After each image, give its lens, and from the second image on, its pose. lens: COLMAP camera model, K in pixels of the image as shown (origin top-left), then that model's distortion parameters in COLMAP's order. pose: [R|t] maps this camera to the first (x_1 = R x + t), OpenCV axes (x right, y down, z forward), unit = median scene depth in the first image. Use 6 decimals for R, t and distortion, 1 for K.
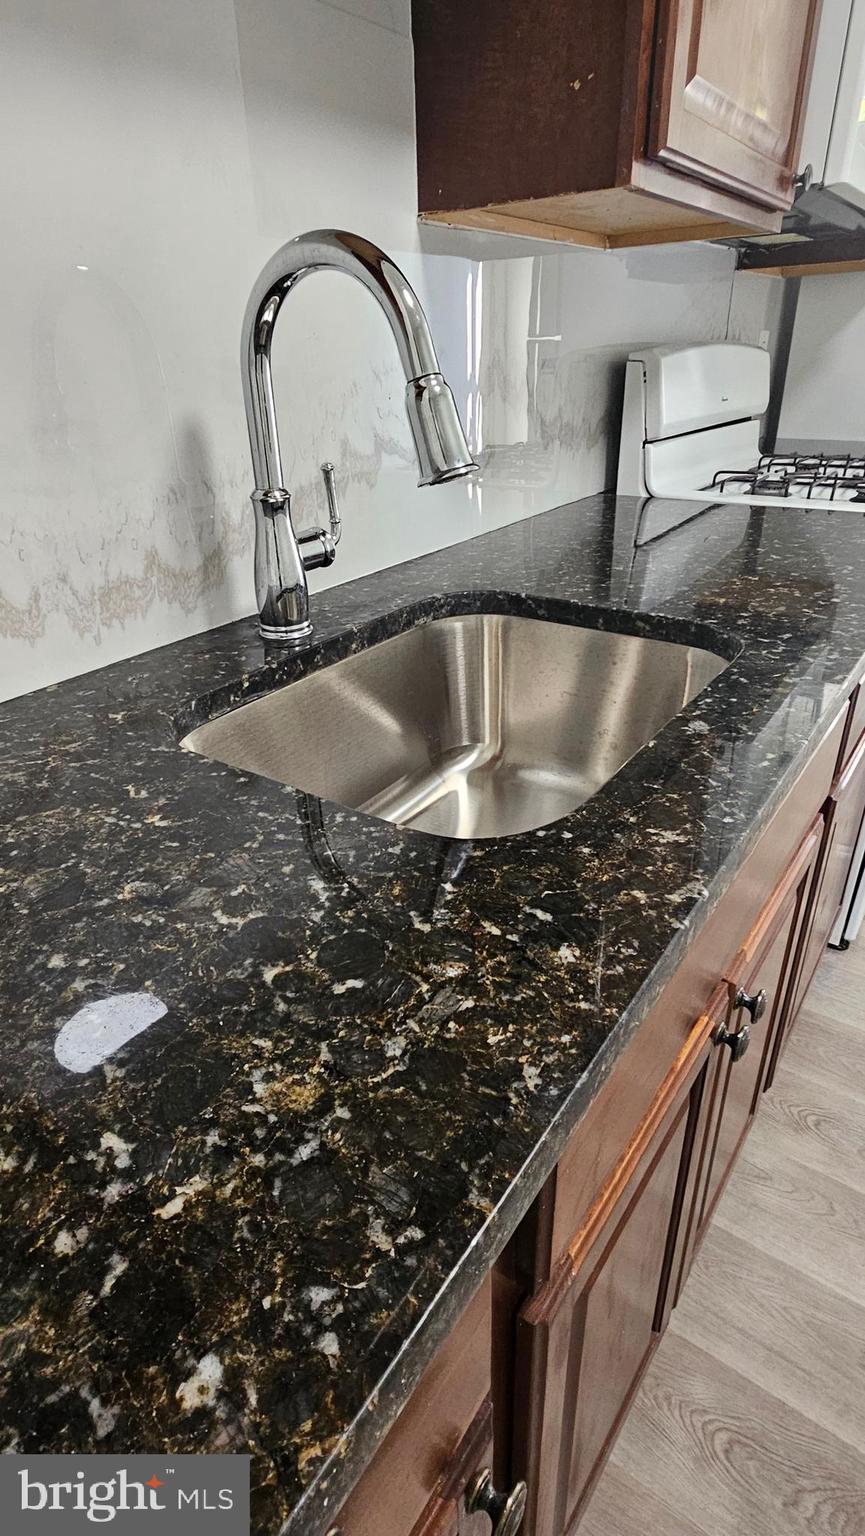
lens RADIAL K [[788.0, 0, 423.5], [0, 788.0, 766.7], [0, 0, 1]] dist [-0.000424, -0.000283]
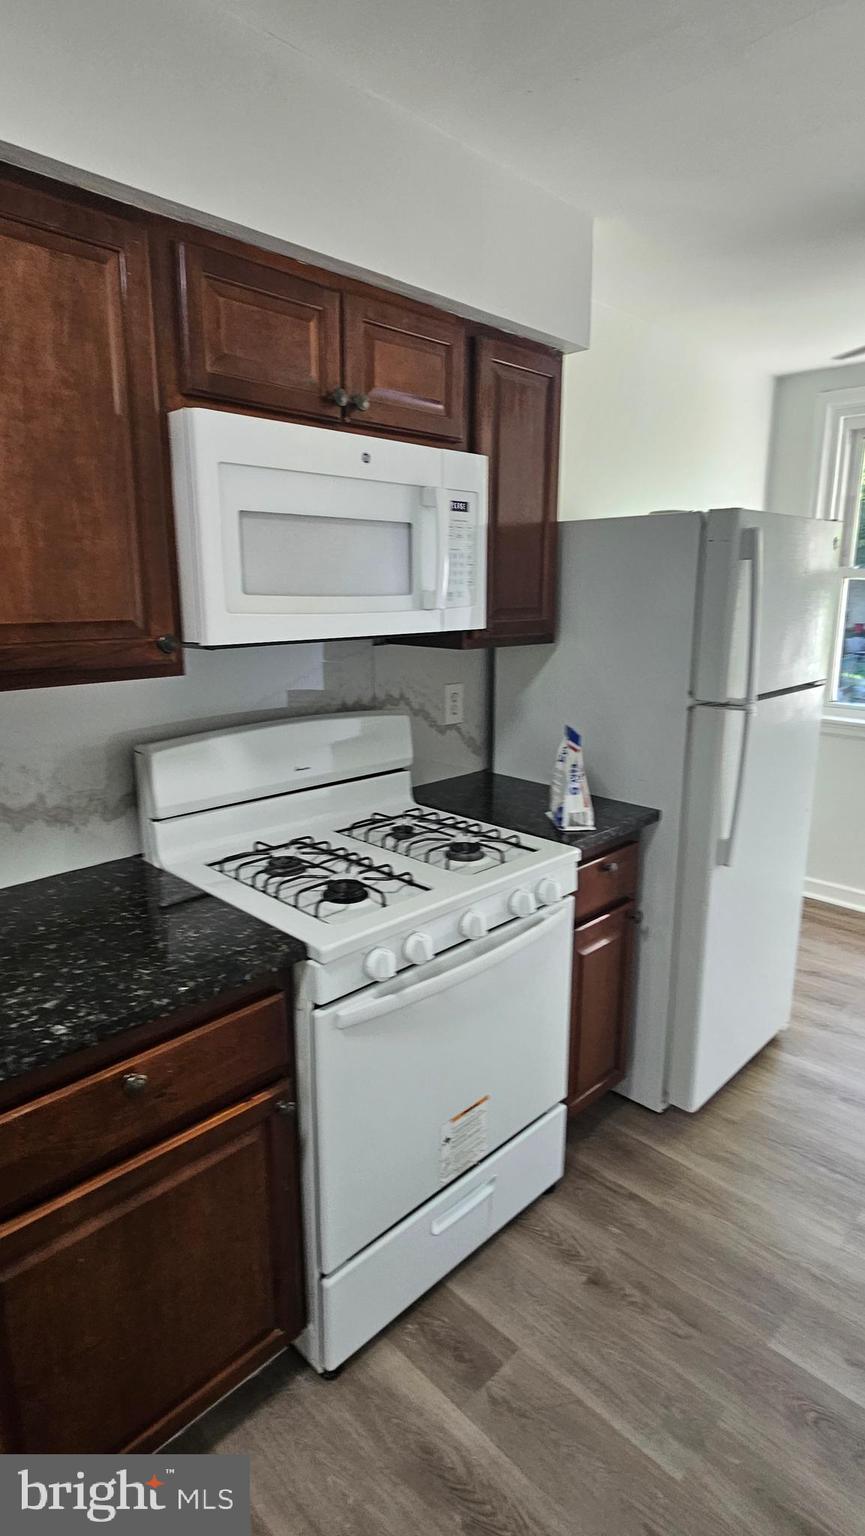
lens RADIAL K [[799.4, 0, 432.5], [0, 799.4, 768.0], [0, 0, 1]] dist [-0.002069, -0.000680]
pose [[0.989531, 0.062133, -0.130262, 1.382211], [-0.093707, 0.963053, -0.252485, -0.412037], [0.109761, 0.262048, 0.958793, -0.053708]]
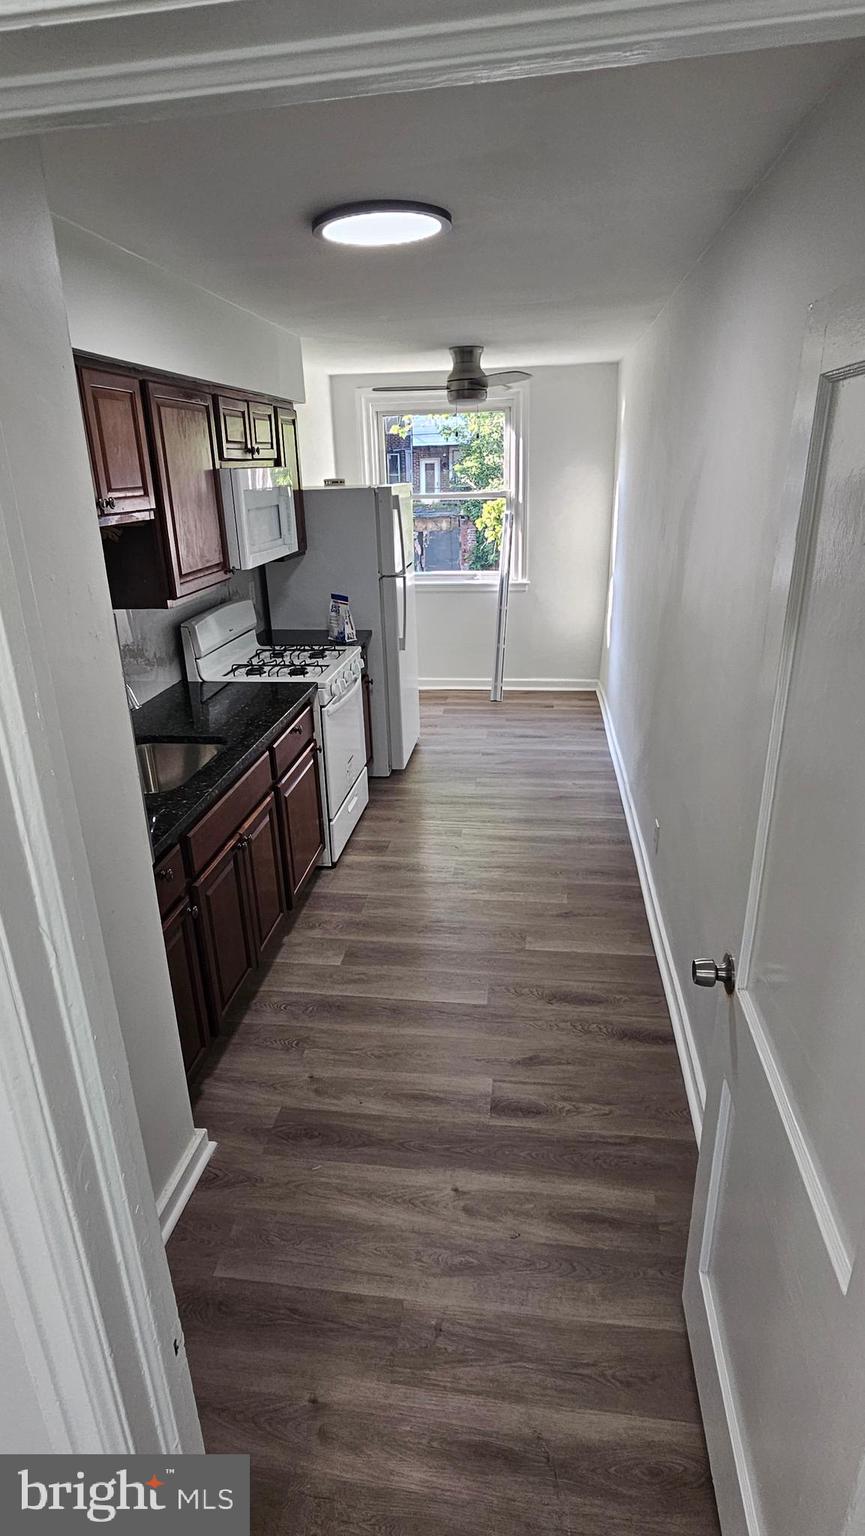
lens RADIAL K [[792.5, 0, 425.2], [0, 792.5, 766.3], [0, 0, 1]] dist [-0.000682, -0.002121]
pose [[0.878768, -0.162408, 0.448766, -0.357622], [0.221349, 0.971761, -0.081763, 0.373321], [-0.422814, 0.171184, 0.889901, -2.130810]]
